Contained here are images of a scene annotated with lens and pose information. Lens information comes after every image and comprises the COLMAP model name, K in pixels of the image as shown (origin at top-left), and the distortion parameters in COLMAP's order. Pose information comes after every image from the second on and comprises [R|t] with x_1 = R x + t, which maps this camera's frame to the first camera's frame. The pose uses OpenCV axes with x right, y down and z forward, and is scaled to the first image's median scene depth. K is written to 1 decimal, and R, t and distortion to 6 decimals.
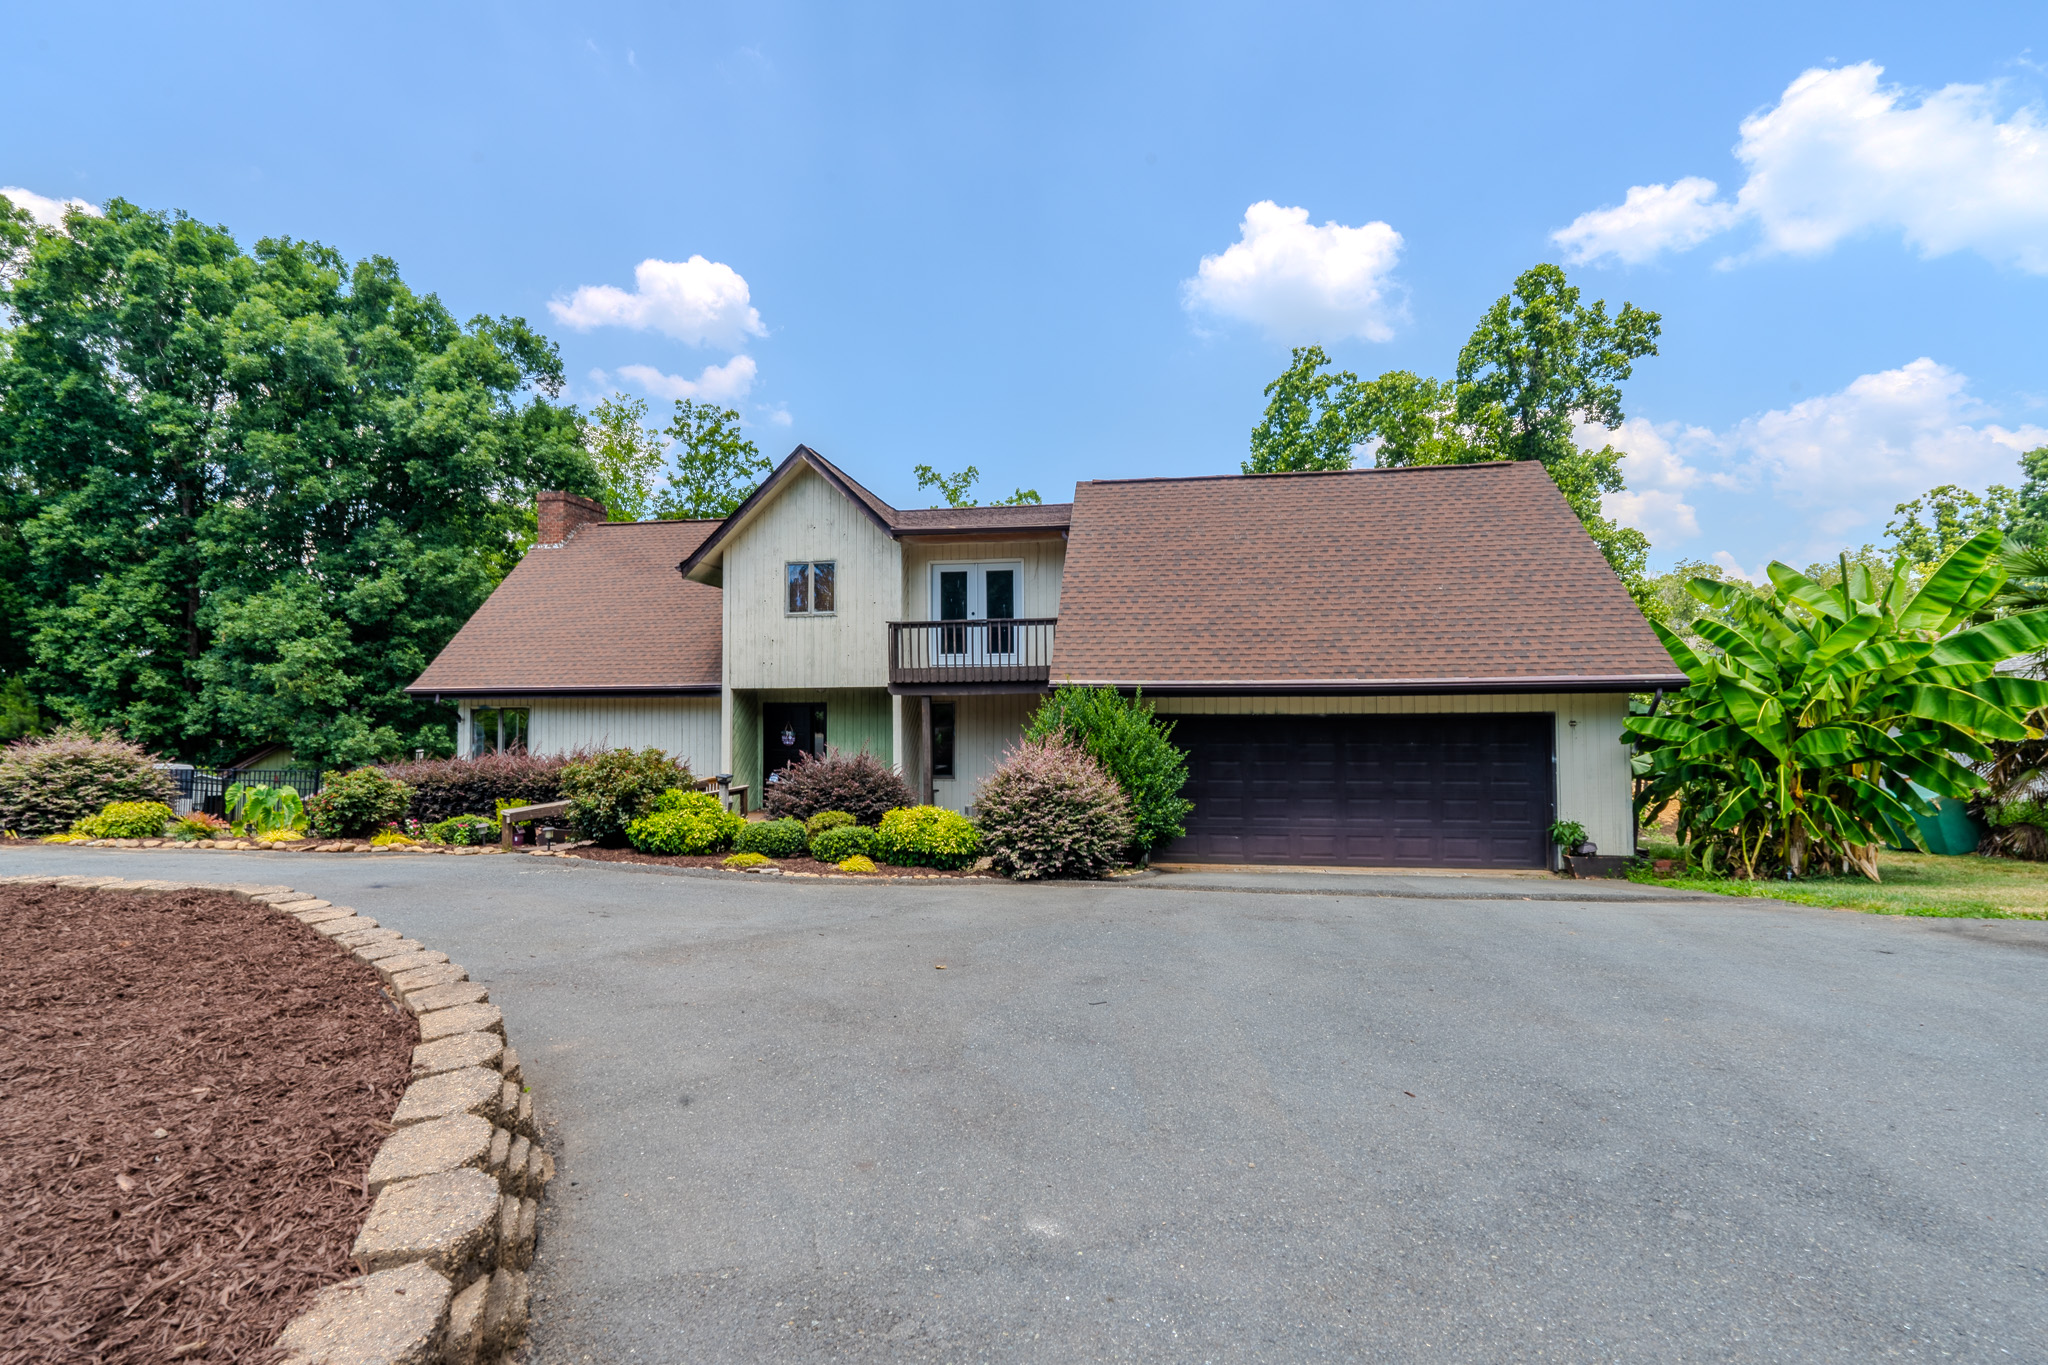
lens RADIAL K [[899.5, 0, 1024.0], [0, 899.5, 682.5], [0, 0, 1]] dist [-0.000796, -0.000573]
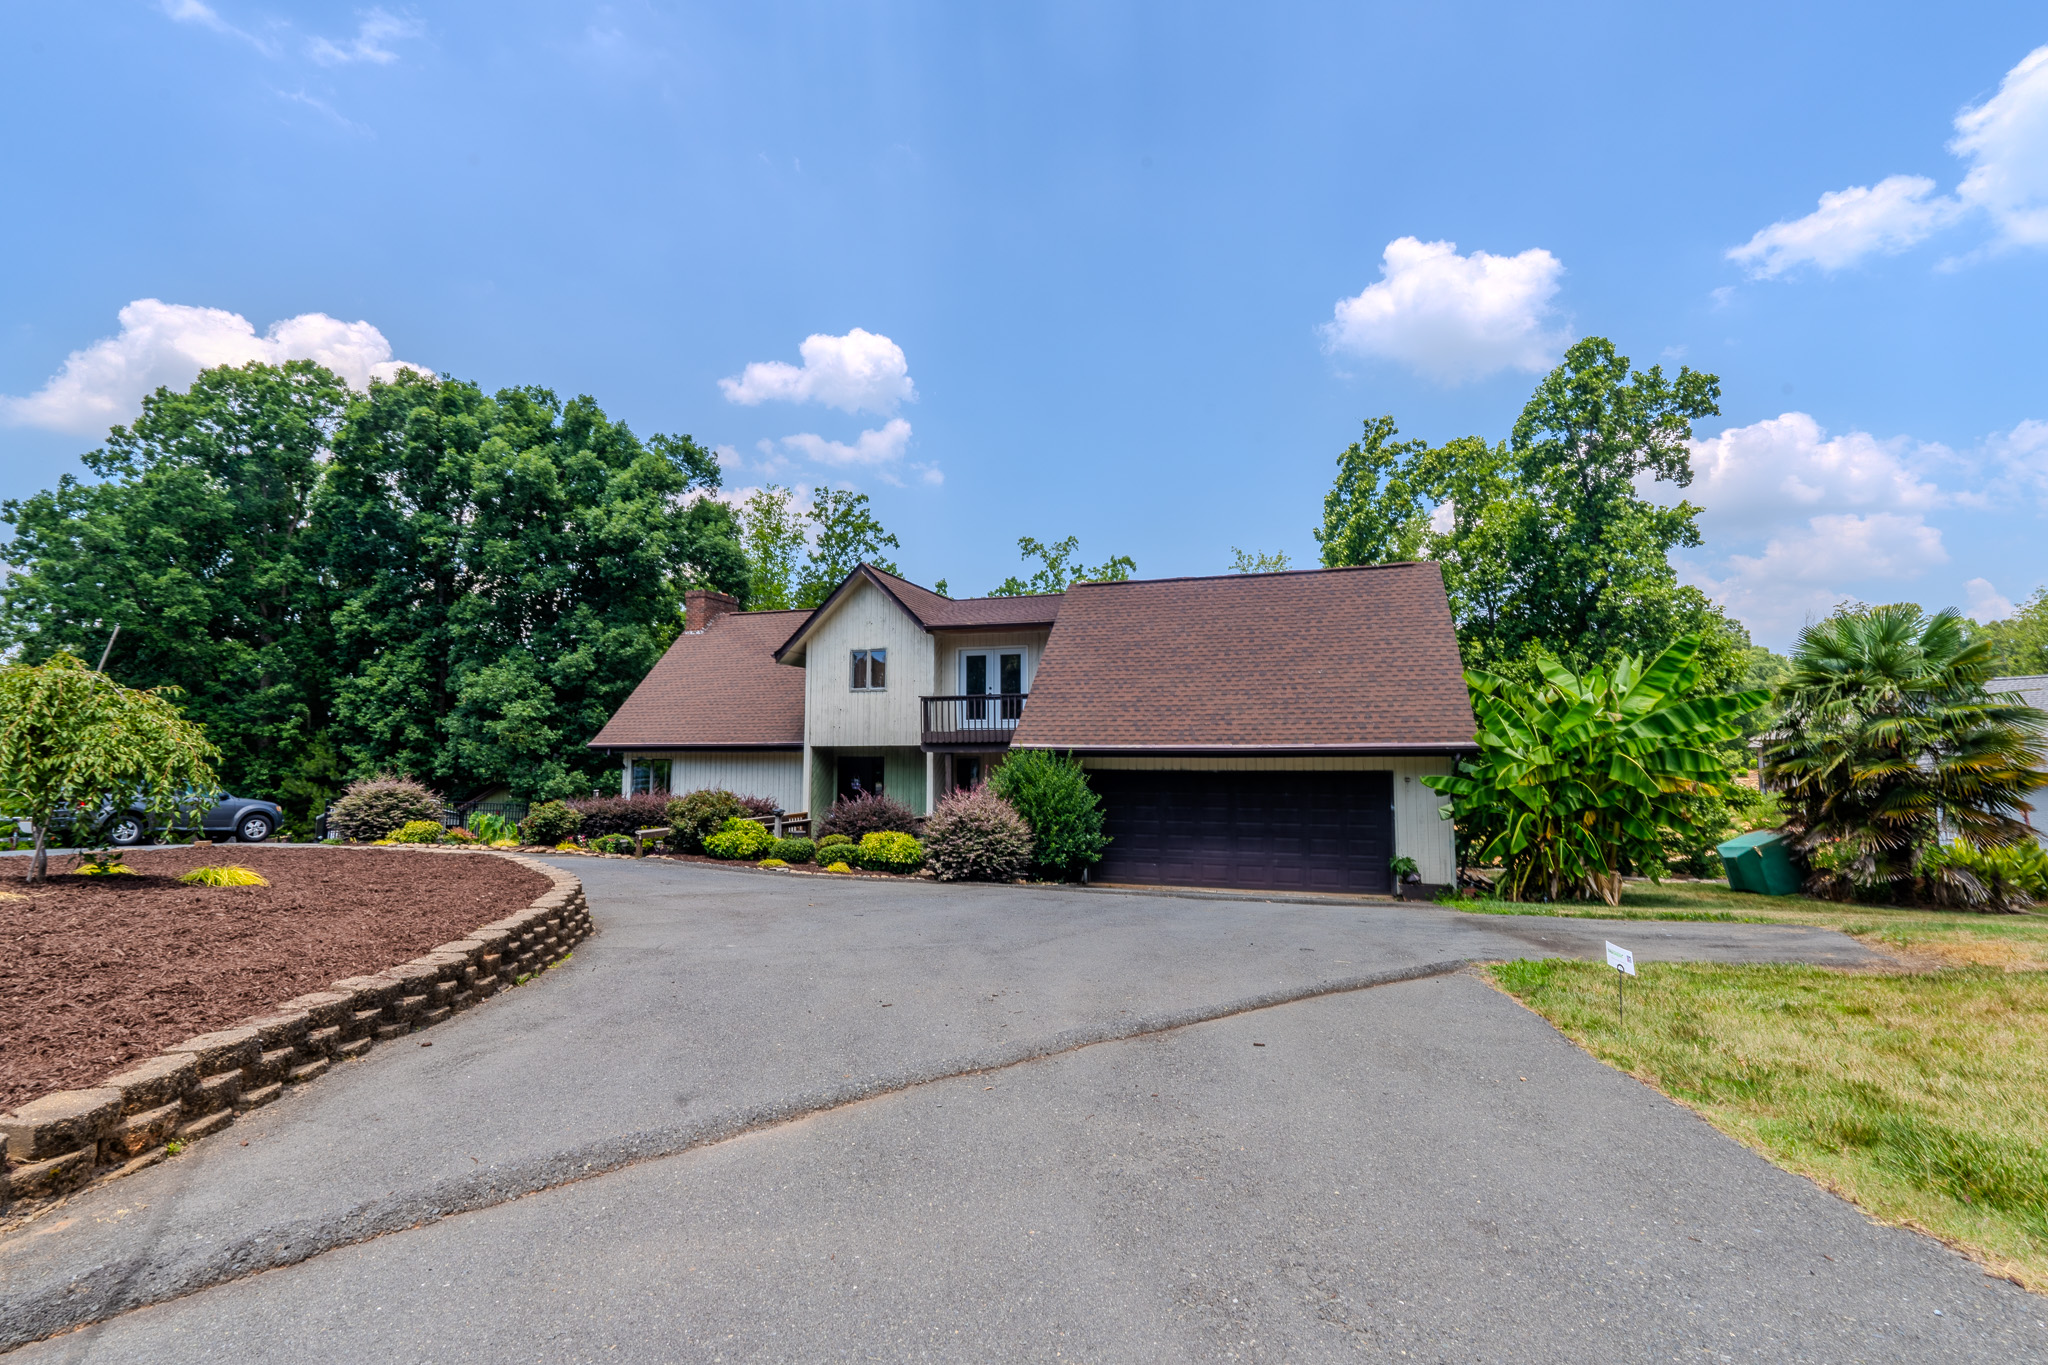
lens RADIAL K [[899.5, 0, 1024.0], [0, 899.5, 682.5], [0, 0, 1]] dist [-0.000796, -0.000573]
pose [[0.986522, -0.007707, -0.163448, 0.101943], [-0.000744, 0.998669, -0.051576, -0.009465], [0.163628, 0.051003, 0.985203, -0.128921]]
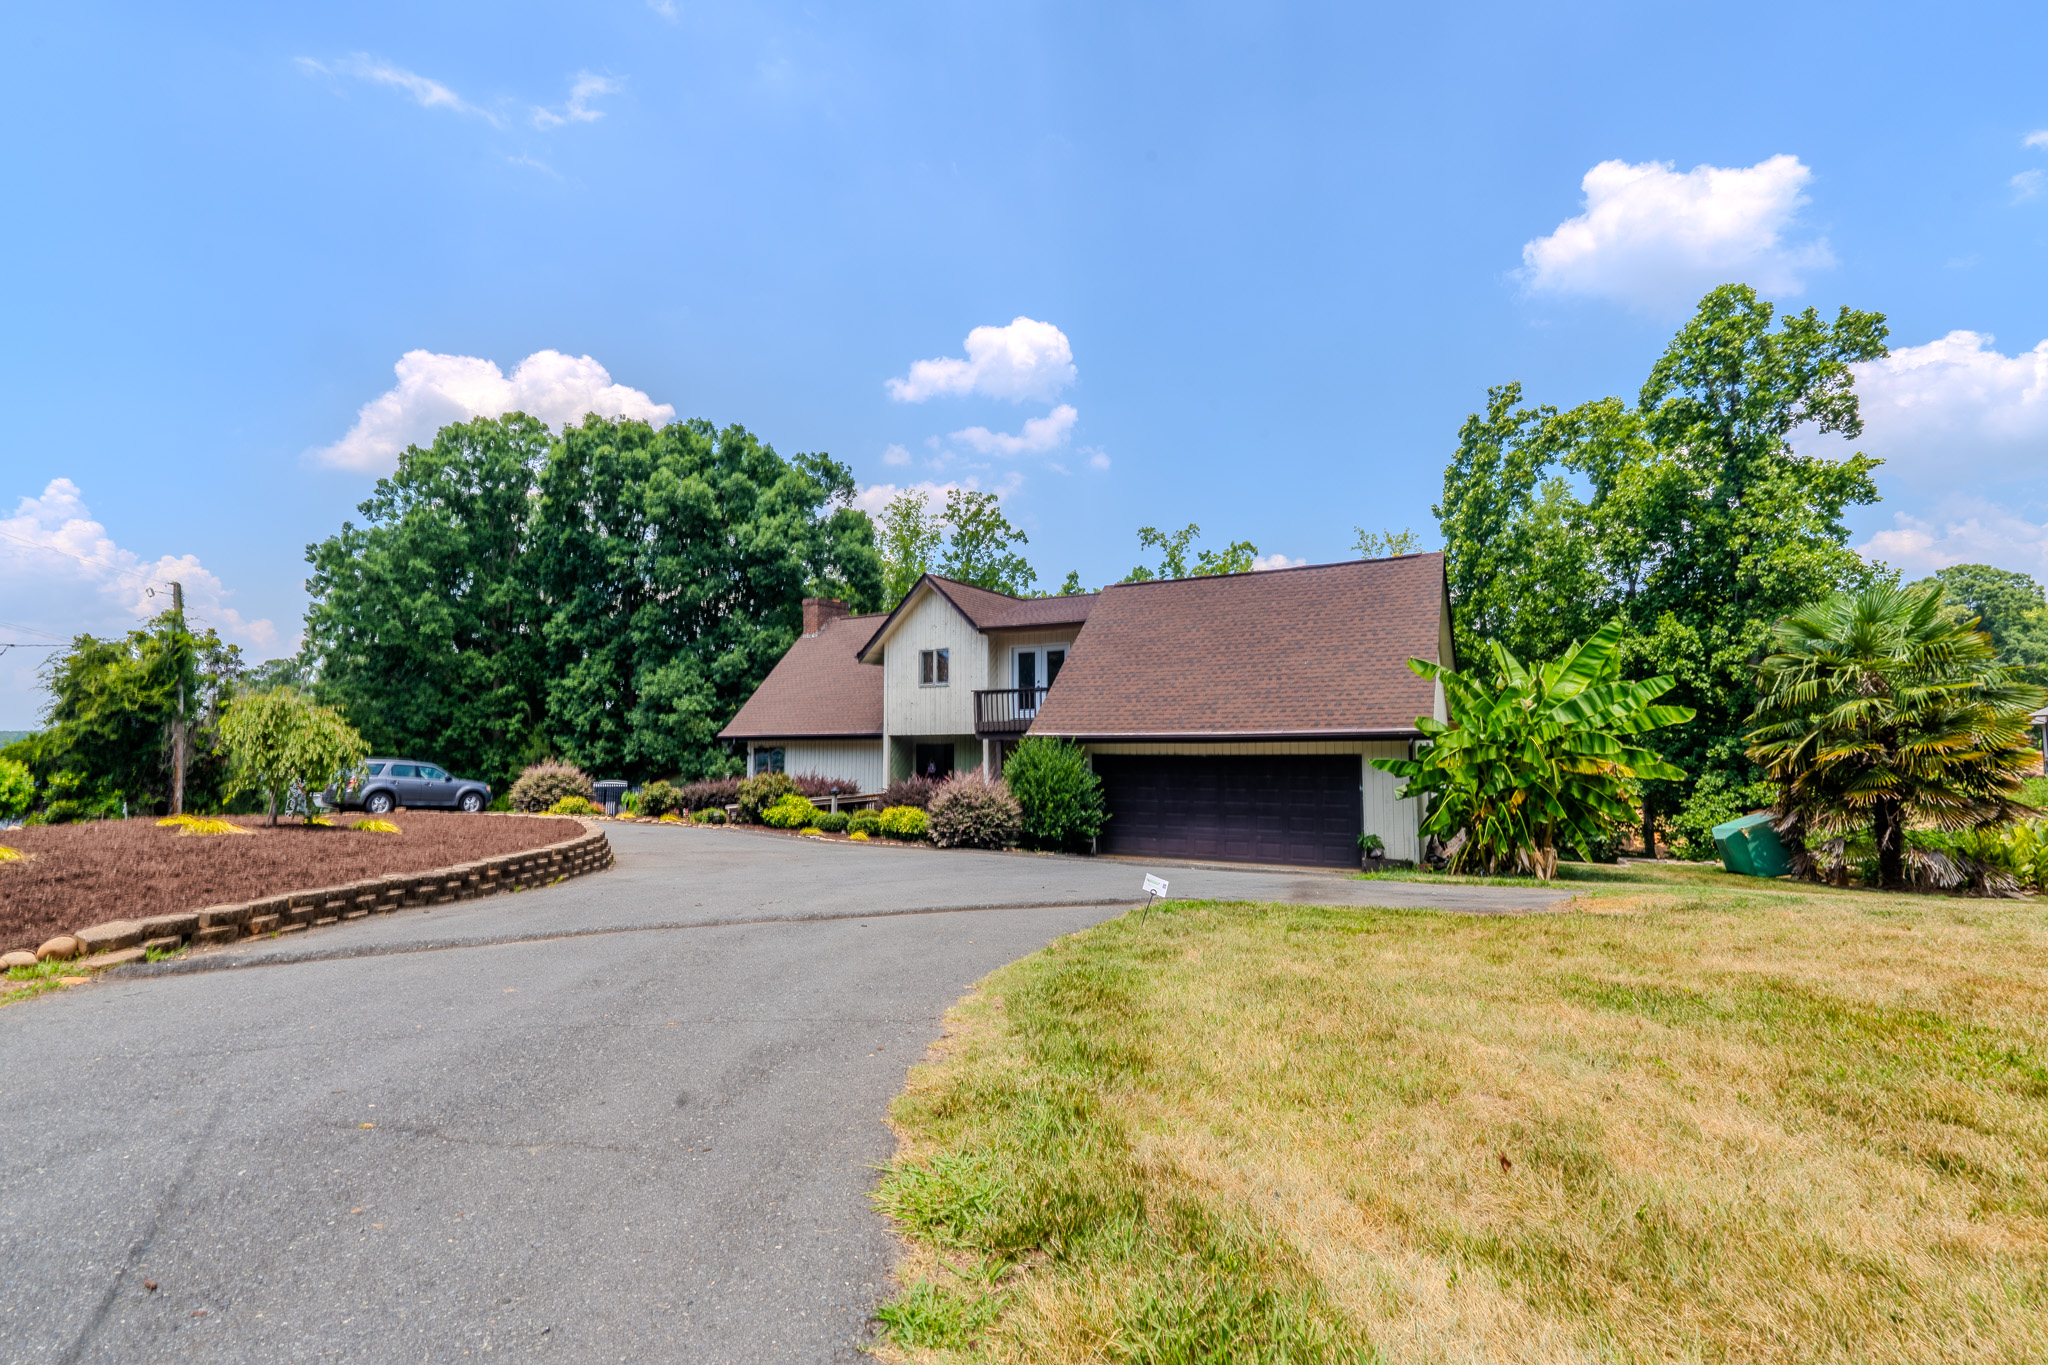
lens RADIAL K [[904.0, 0, 1024.1], [0, 904.0, 678.5], [0, 0, 1]] dist [-0.000346, -0.000146]
pose [[0.936639, -0.025469, -0.349370, 0.214495], [0.012258, 0.999126, -0.039973, -0.012375], [0.350082, 0.033158, 0.936132, -0.175301]]
